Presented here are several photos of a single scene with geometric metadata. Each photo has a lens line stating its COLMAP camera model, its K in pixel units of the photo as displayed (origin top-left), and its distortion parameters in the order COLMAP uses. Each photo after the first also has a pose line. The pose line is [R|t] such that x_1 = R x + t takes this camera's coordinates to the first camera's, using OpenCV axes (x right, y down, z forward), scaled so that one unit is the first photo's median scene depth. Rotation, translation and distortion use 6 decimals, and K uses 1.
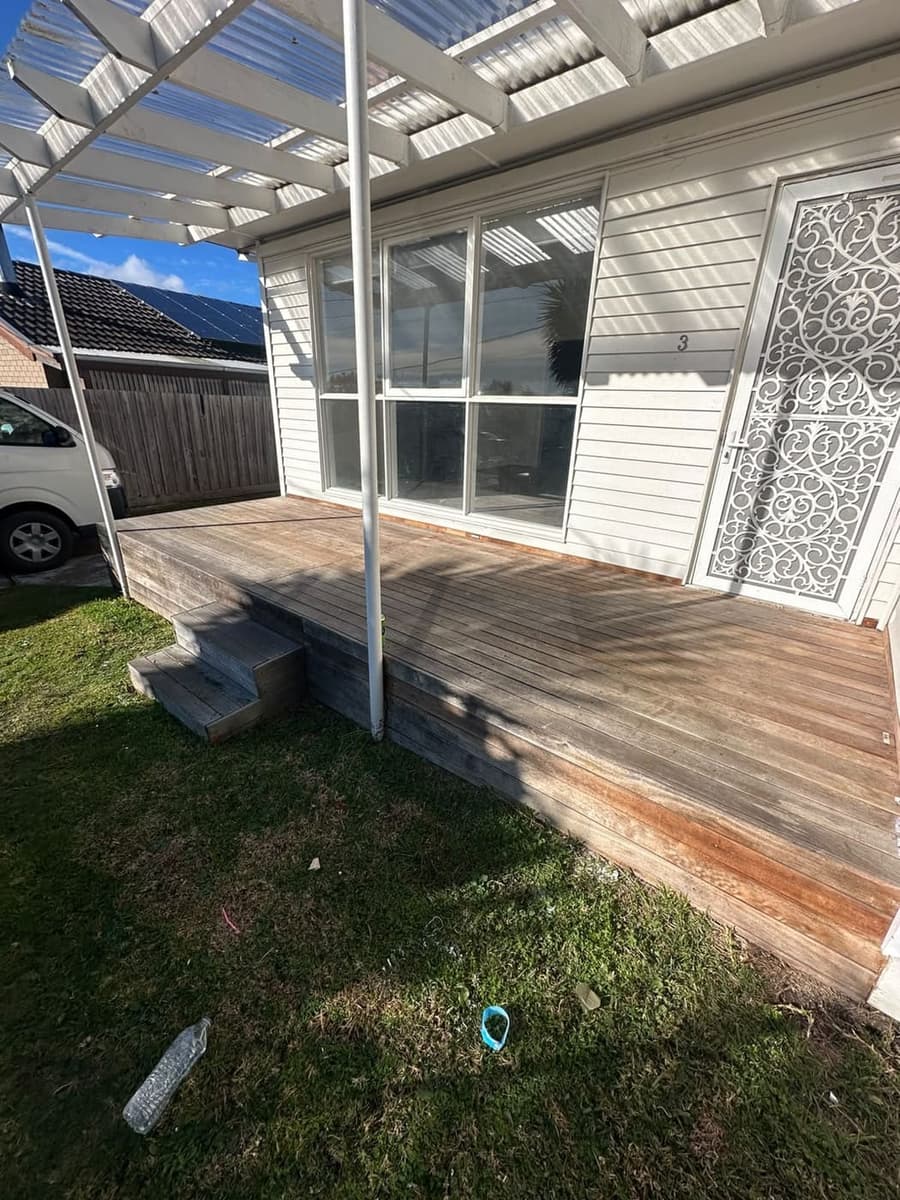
lens RADIAL K [[476.6, 0, 450.0], [0, 476.6, 600.0], [0, 0, 1]] dist [0.001095, 0.000183]
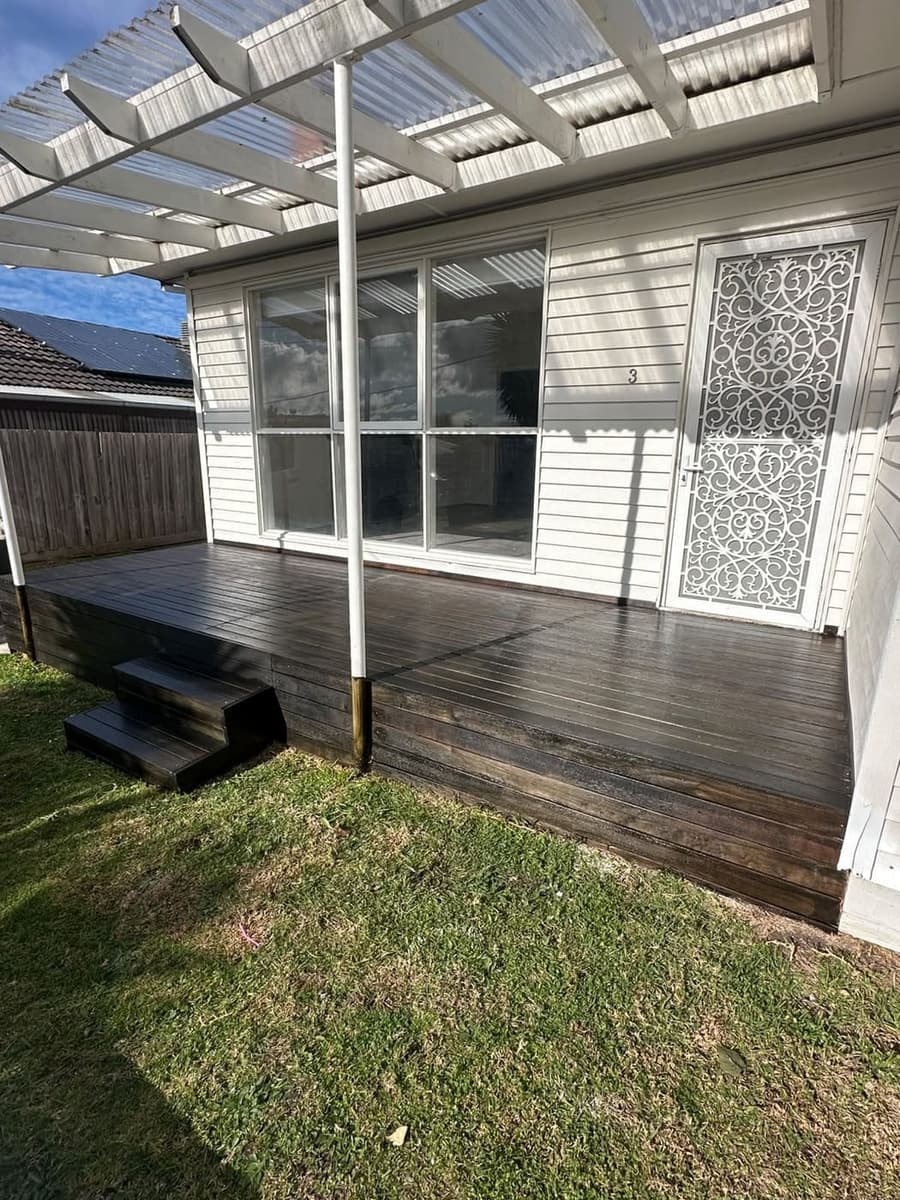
lens RADIAL K [[575.2, 0, 451.7], [0, 575.2, 593.8], [0, 0, 1]] dist [0.002727, -0.000565]
pose [[0.993755, -0.044598, 0.102282, -0.062279], [0.057211, 0.990645, -0.123893, 0.074691], [-0.095800, 0.128971, 0.987010, -0.159977]]
